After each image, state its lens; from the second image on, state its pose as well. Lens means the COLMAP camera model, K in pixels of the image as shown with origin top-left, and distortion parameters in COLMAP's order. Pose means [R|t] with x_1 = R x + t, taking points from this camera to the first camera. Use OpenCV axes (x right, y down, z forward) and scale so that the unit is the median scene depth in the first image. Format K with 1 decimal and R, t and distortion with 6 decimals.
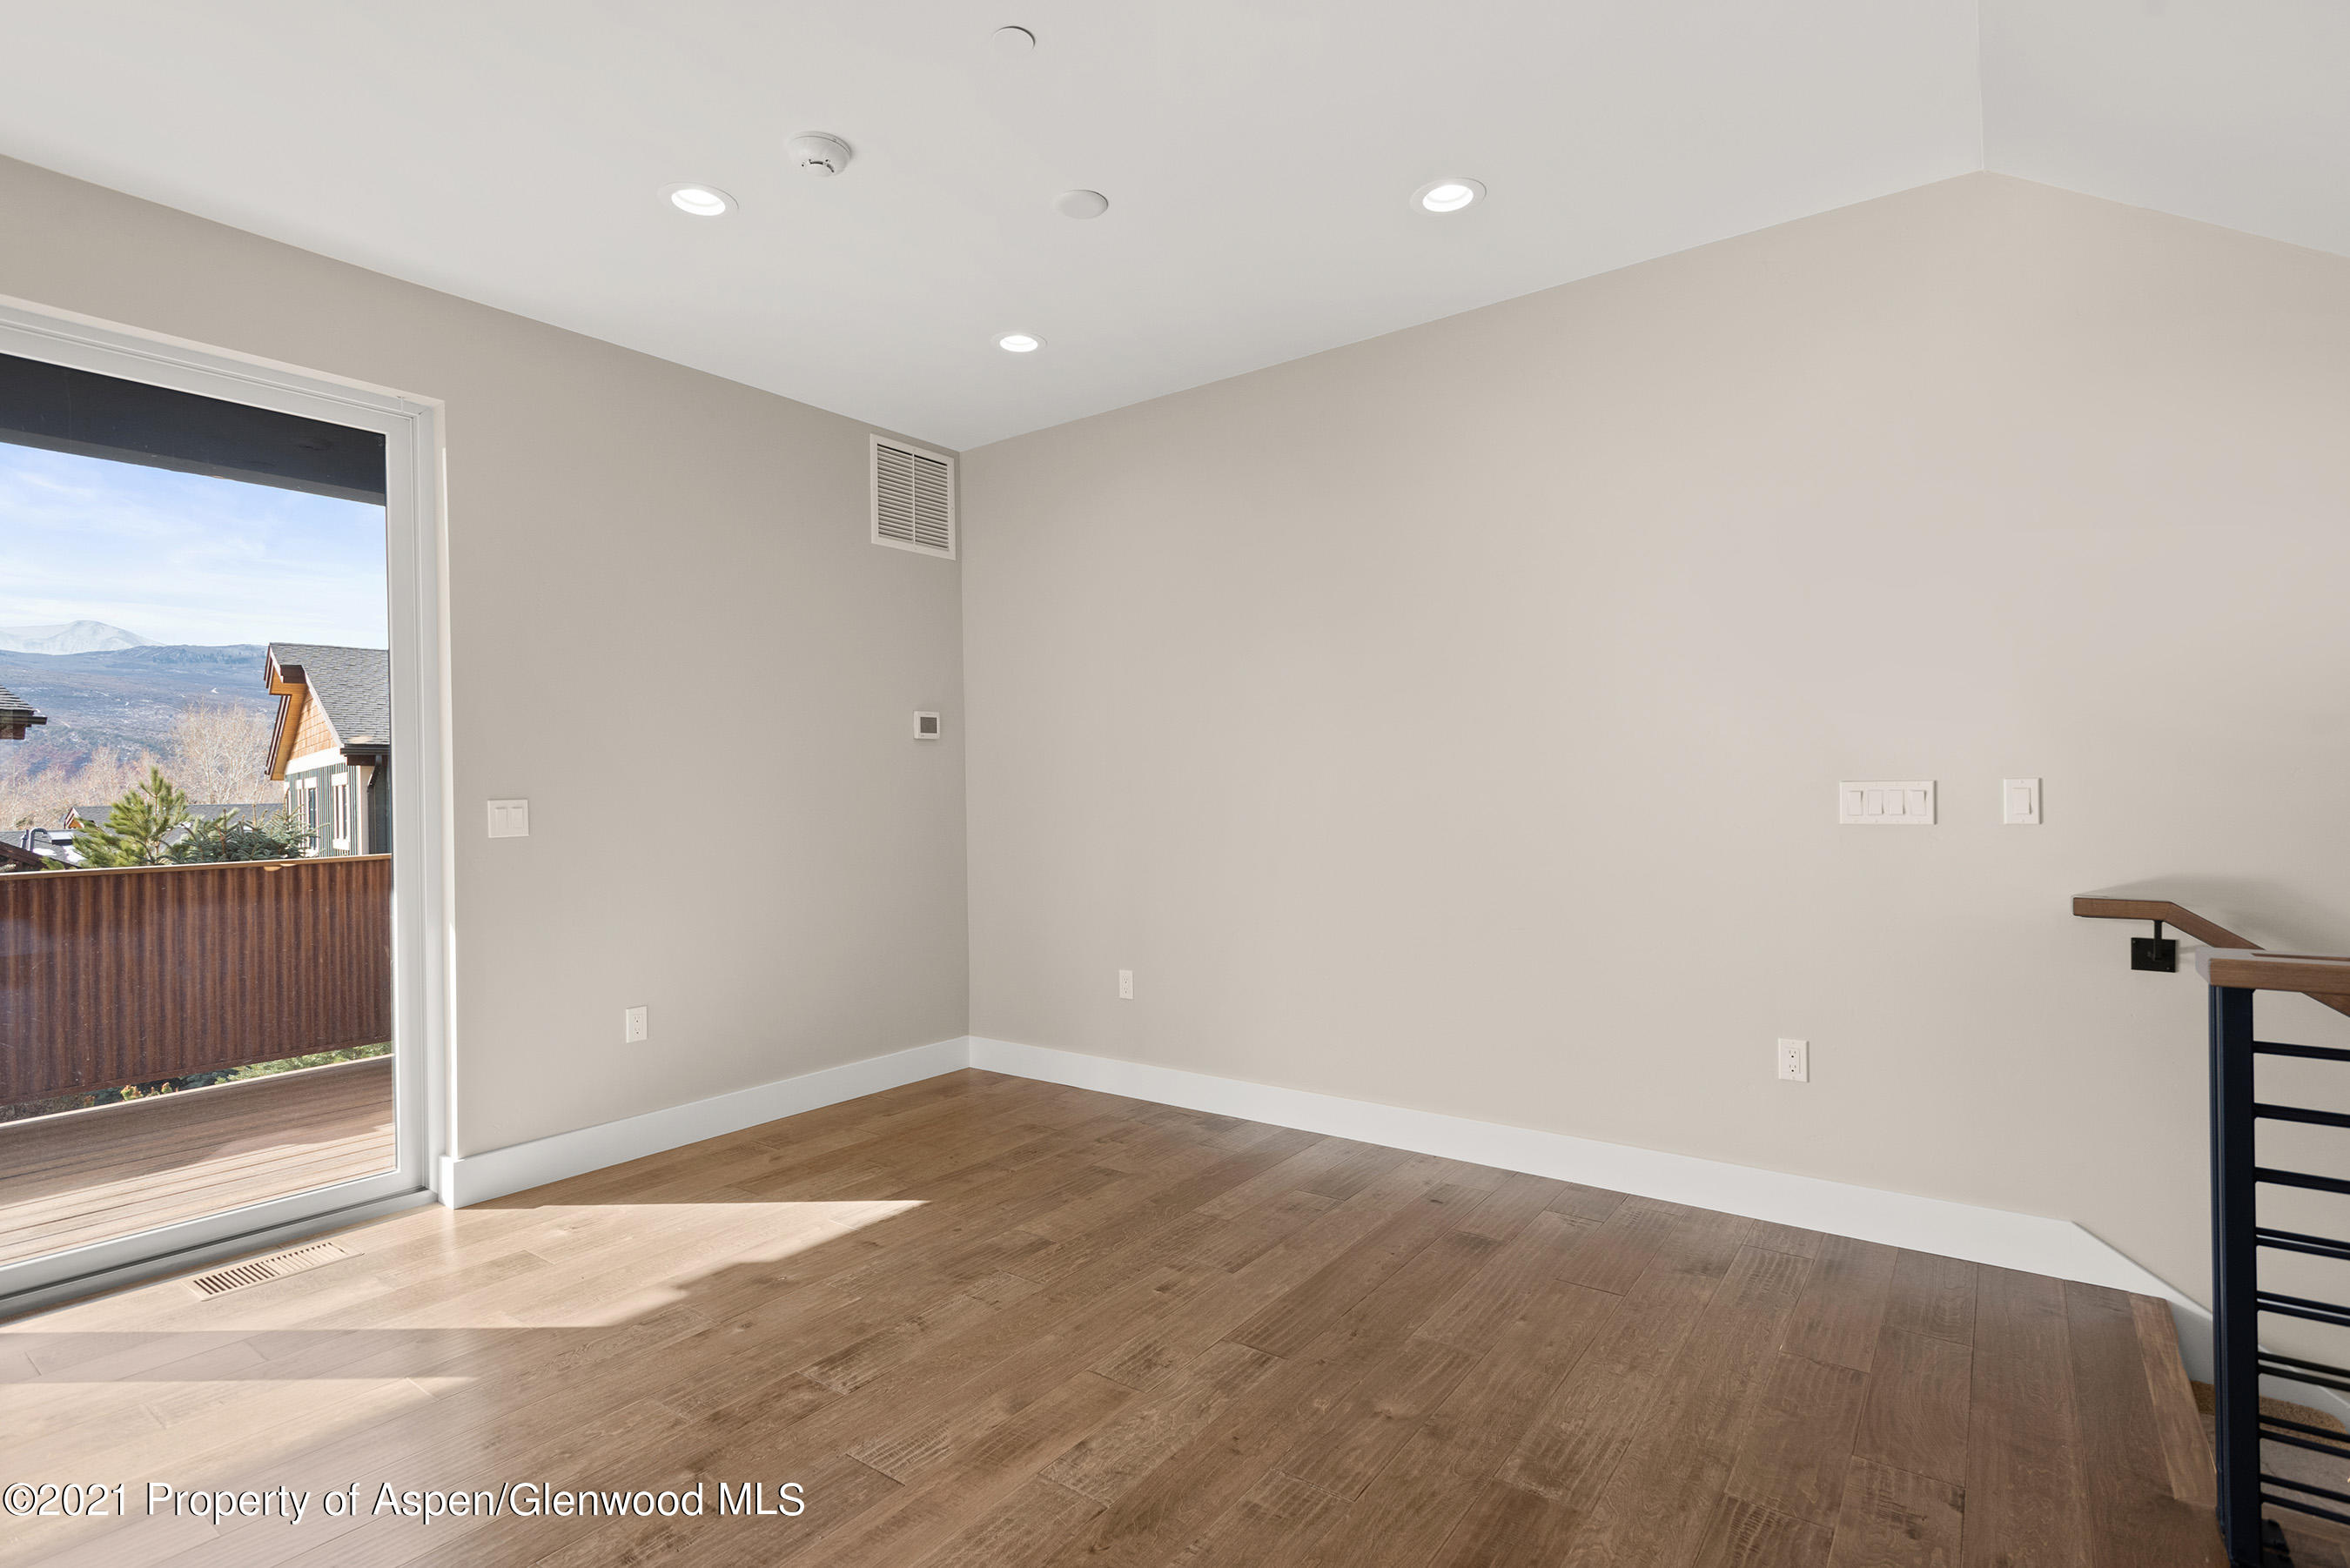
lens RADIAL K [[1106.8, 0, 1186.2], [0, 1106.8, 793.6], [0, 0, 1]] dist [0.008878, -0.003438]
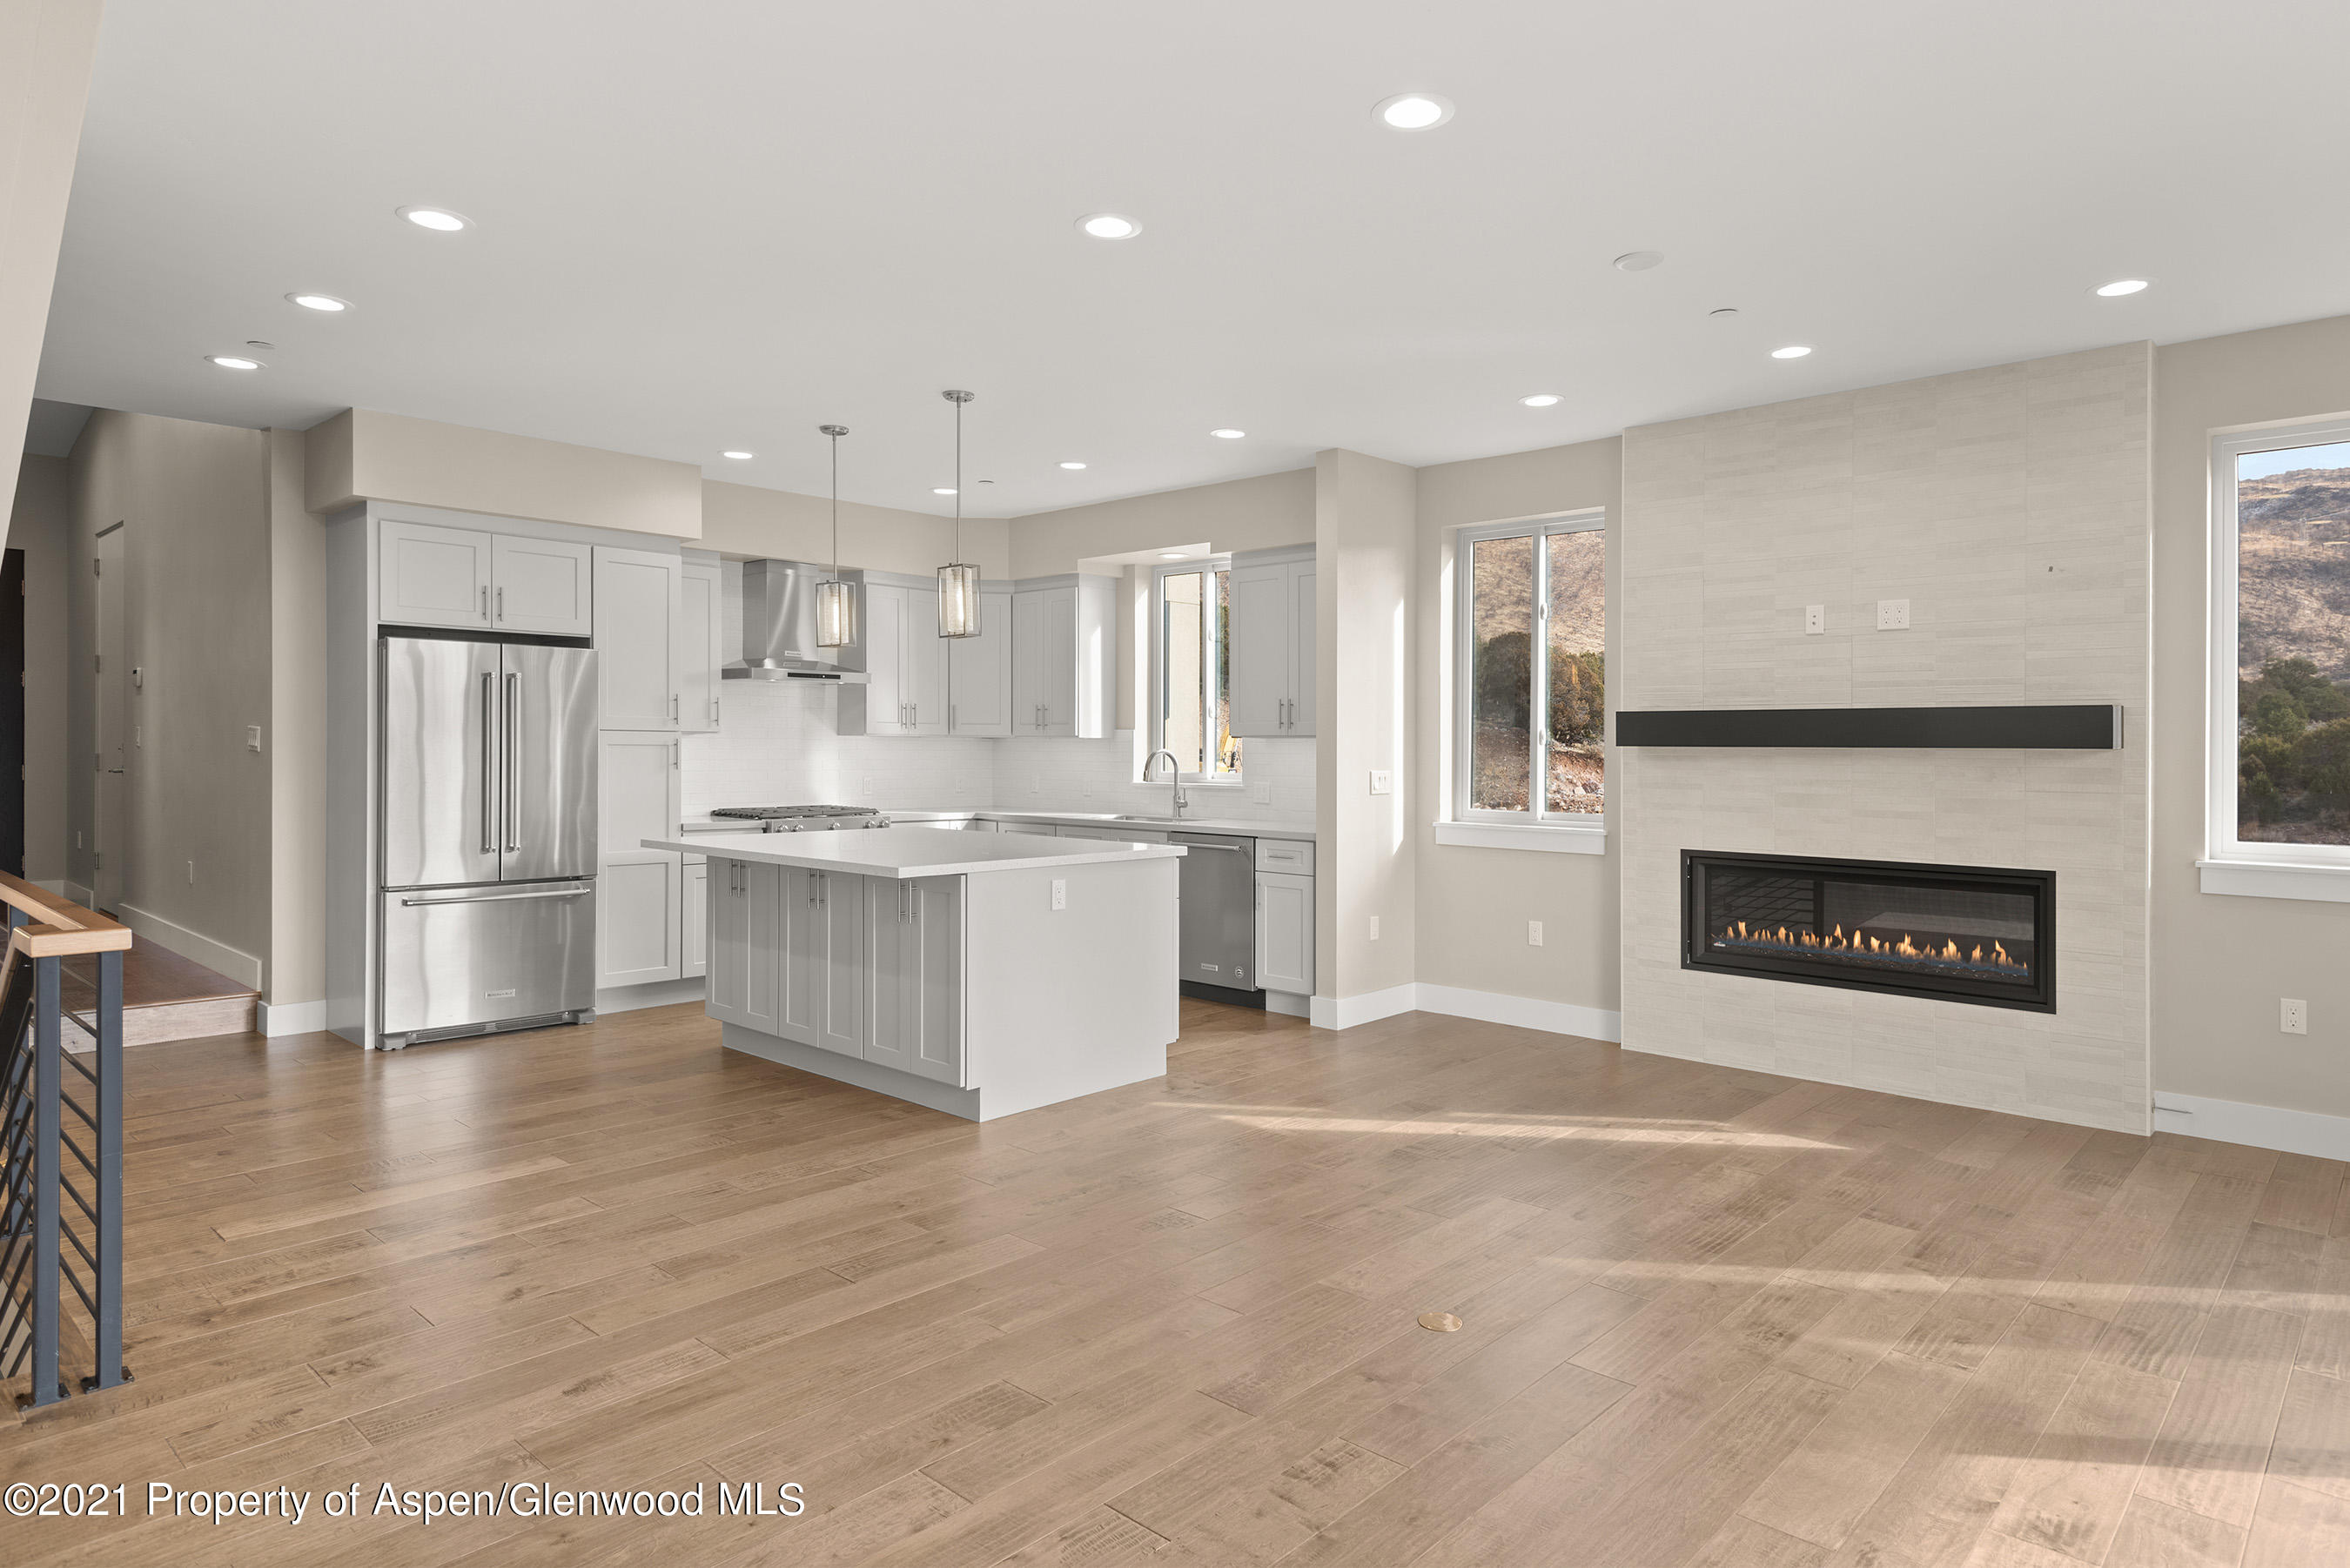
lens RADIAL K [[1323.7, 0, 1170.8], [0, 1323.7, 758.1], [0, 0, 1]] dist [0.019011, -0.012412]
pose [[-0.990477, 0.010679, 0.137262, -0.266695], [0.011822, 0.999902, 0.007511, -0.030665], [-0.137169, 0.009062, -0.990506, 1.195798]]
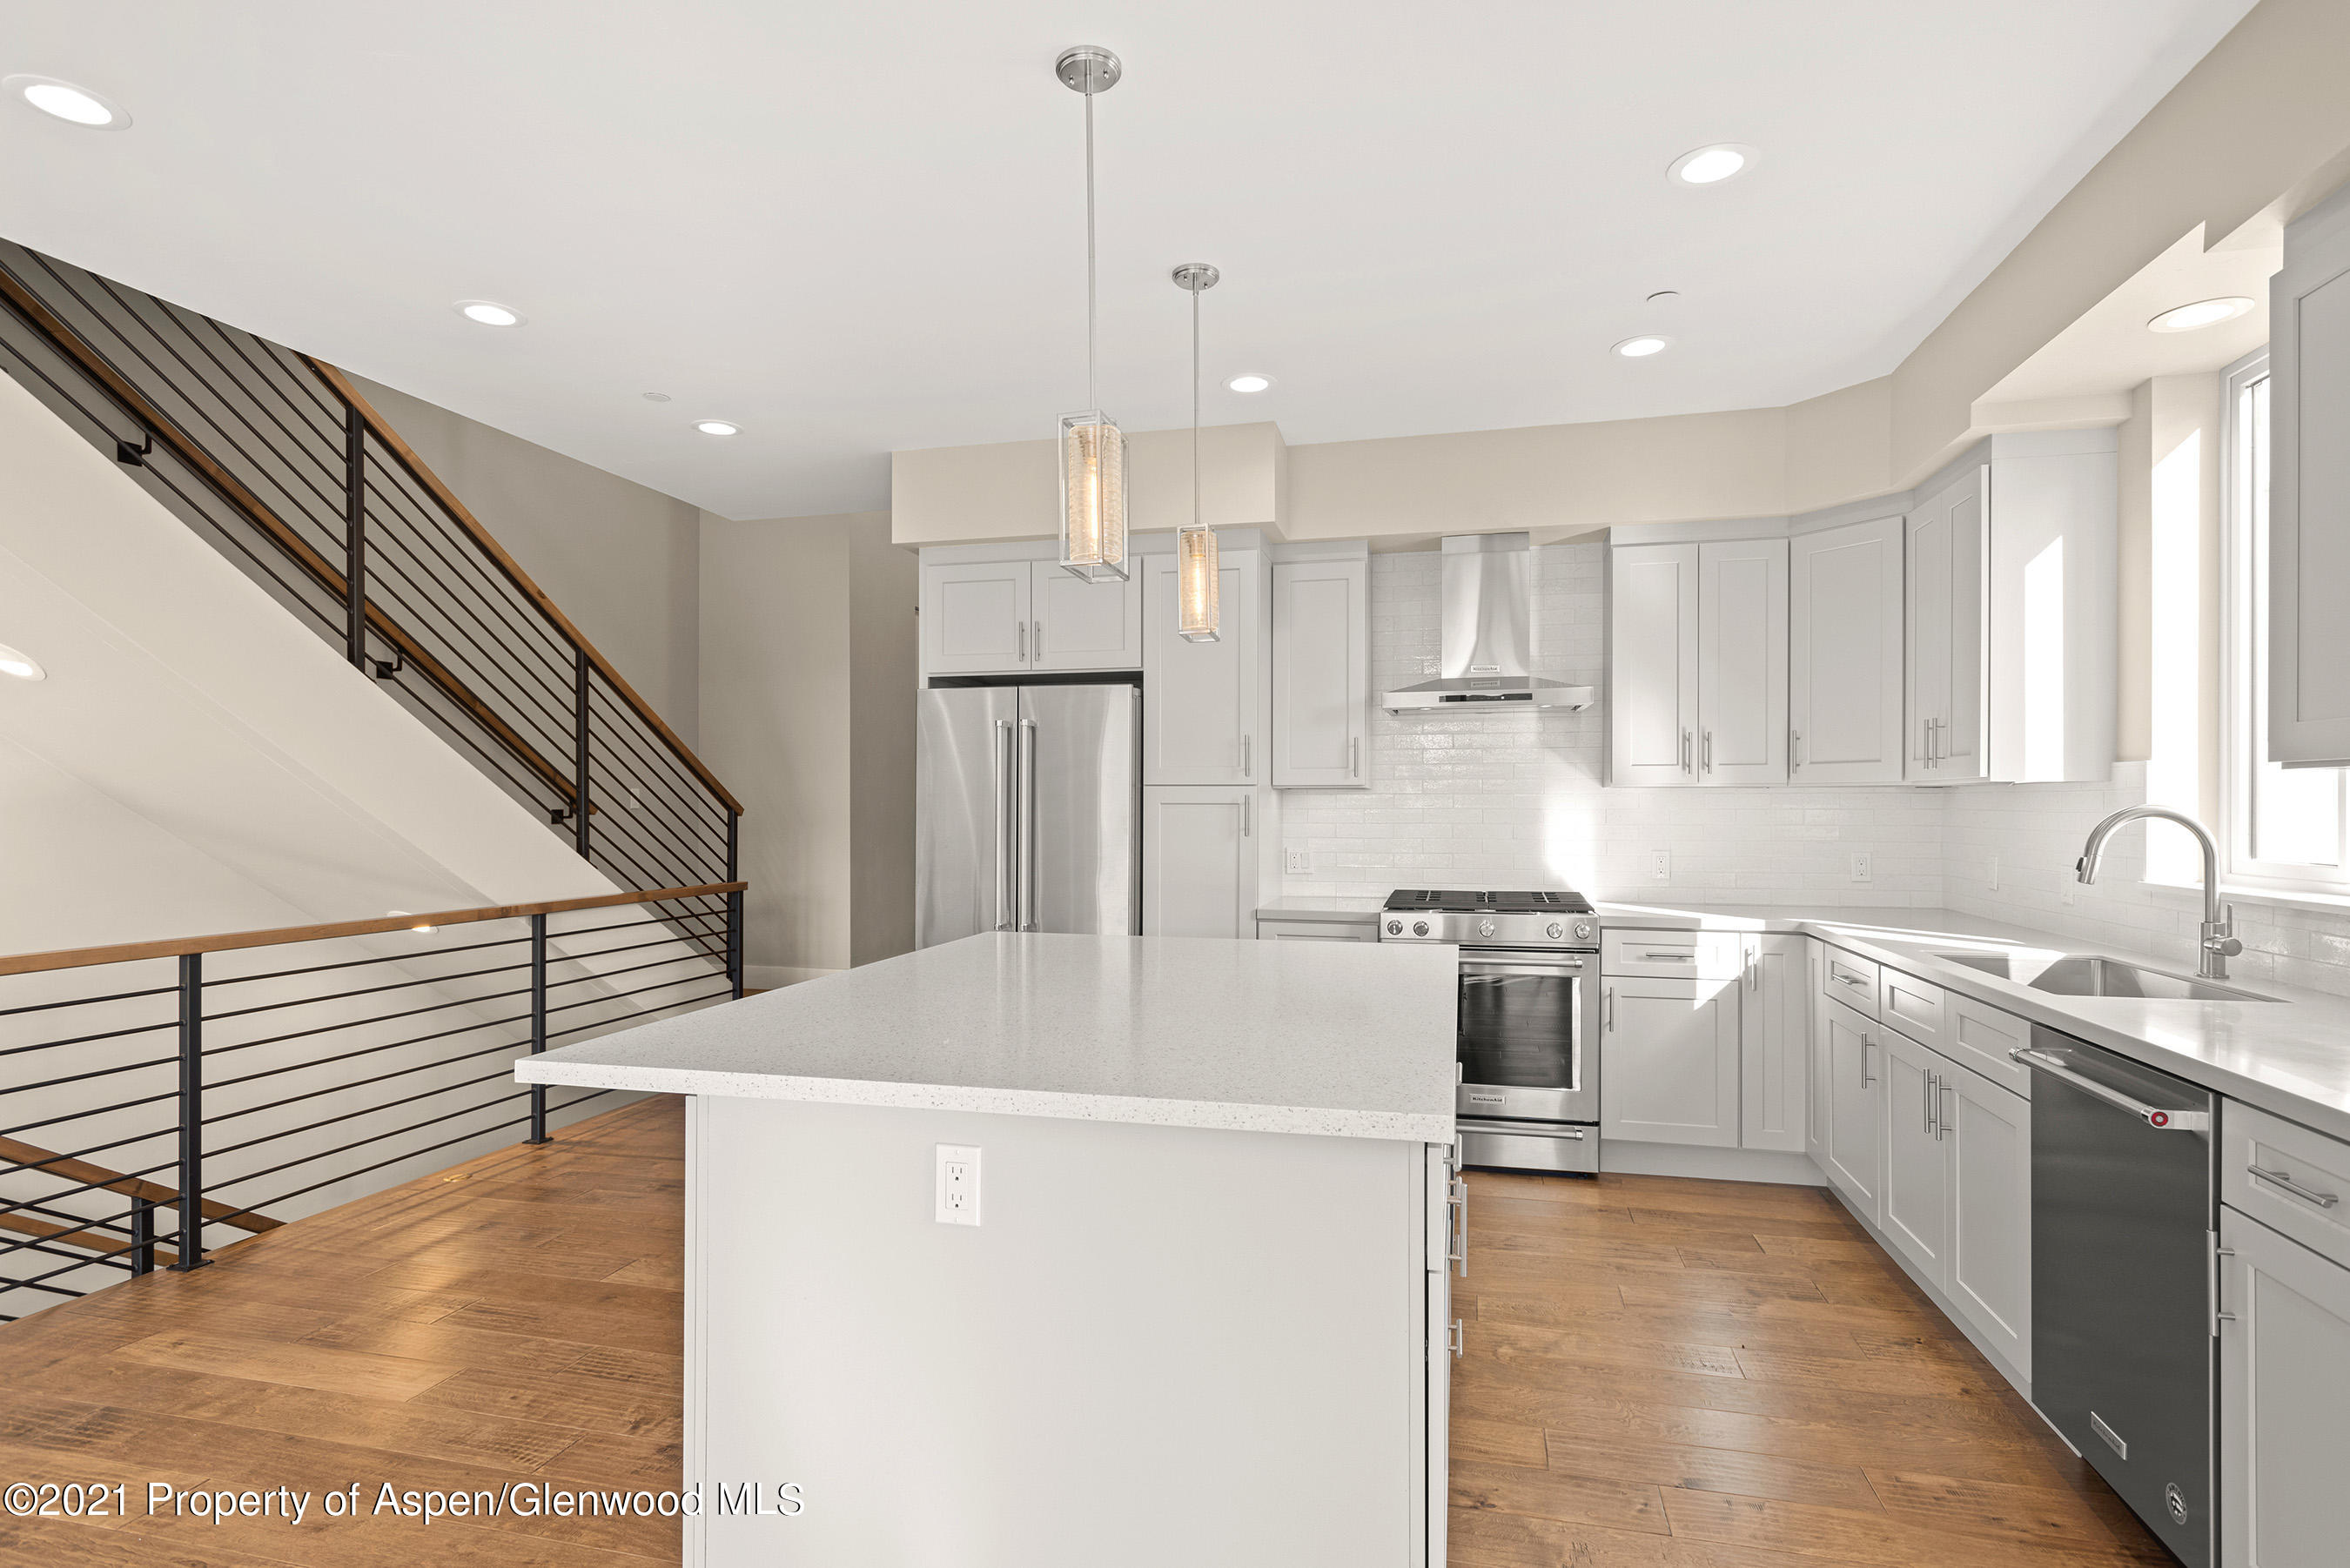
lens RADIAL K [[1146.9, 0, 1180.3], [0, 1146.9, 819.0], [0, 0, 1]] dist [0.002233, -0.000203]
pose [[-0.375364, 0.006067, 0.926858, -0.422050], [0.008807, 0.999957, -0.002979, -0.023475], [-0.926836, 0.007045, -0.375402, -0.100836]]
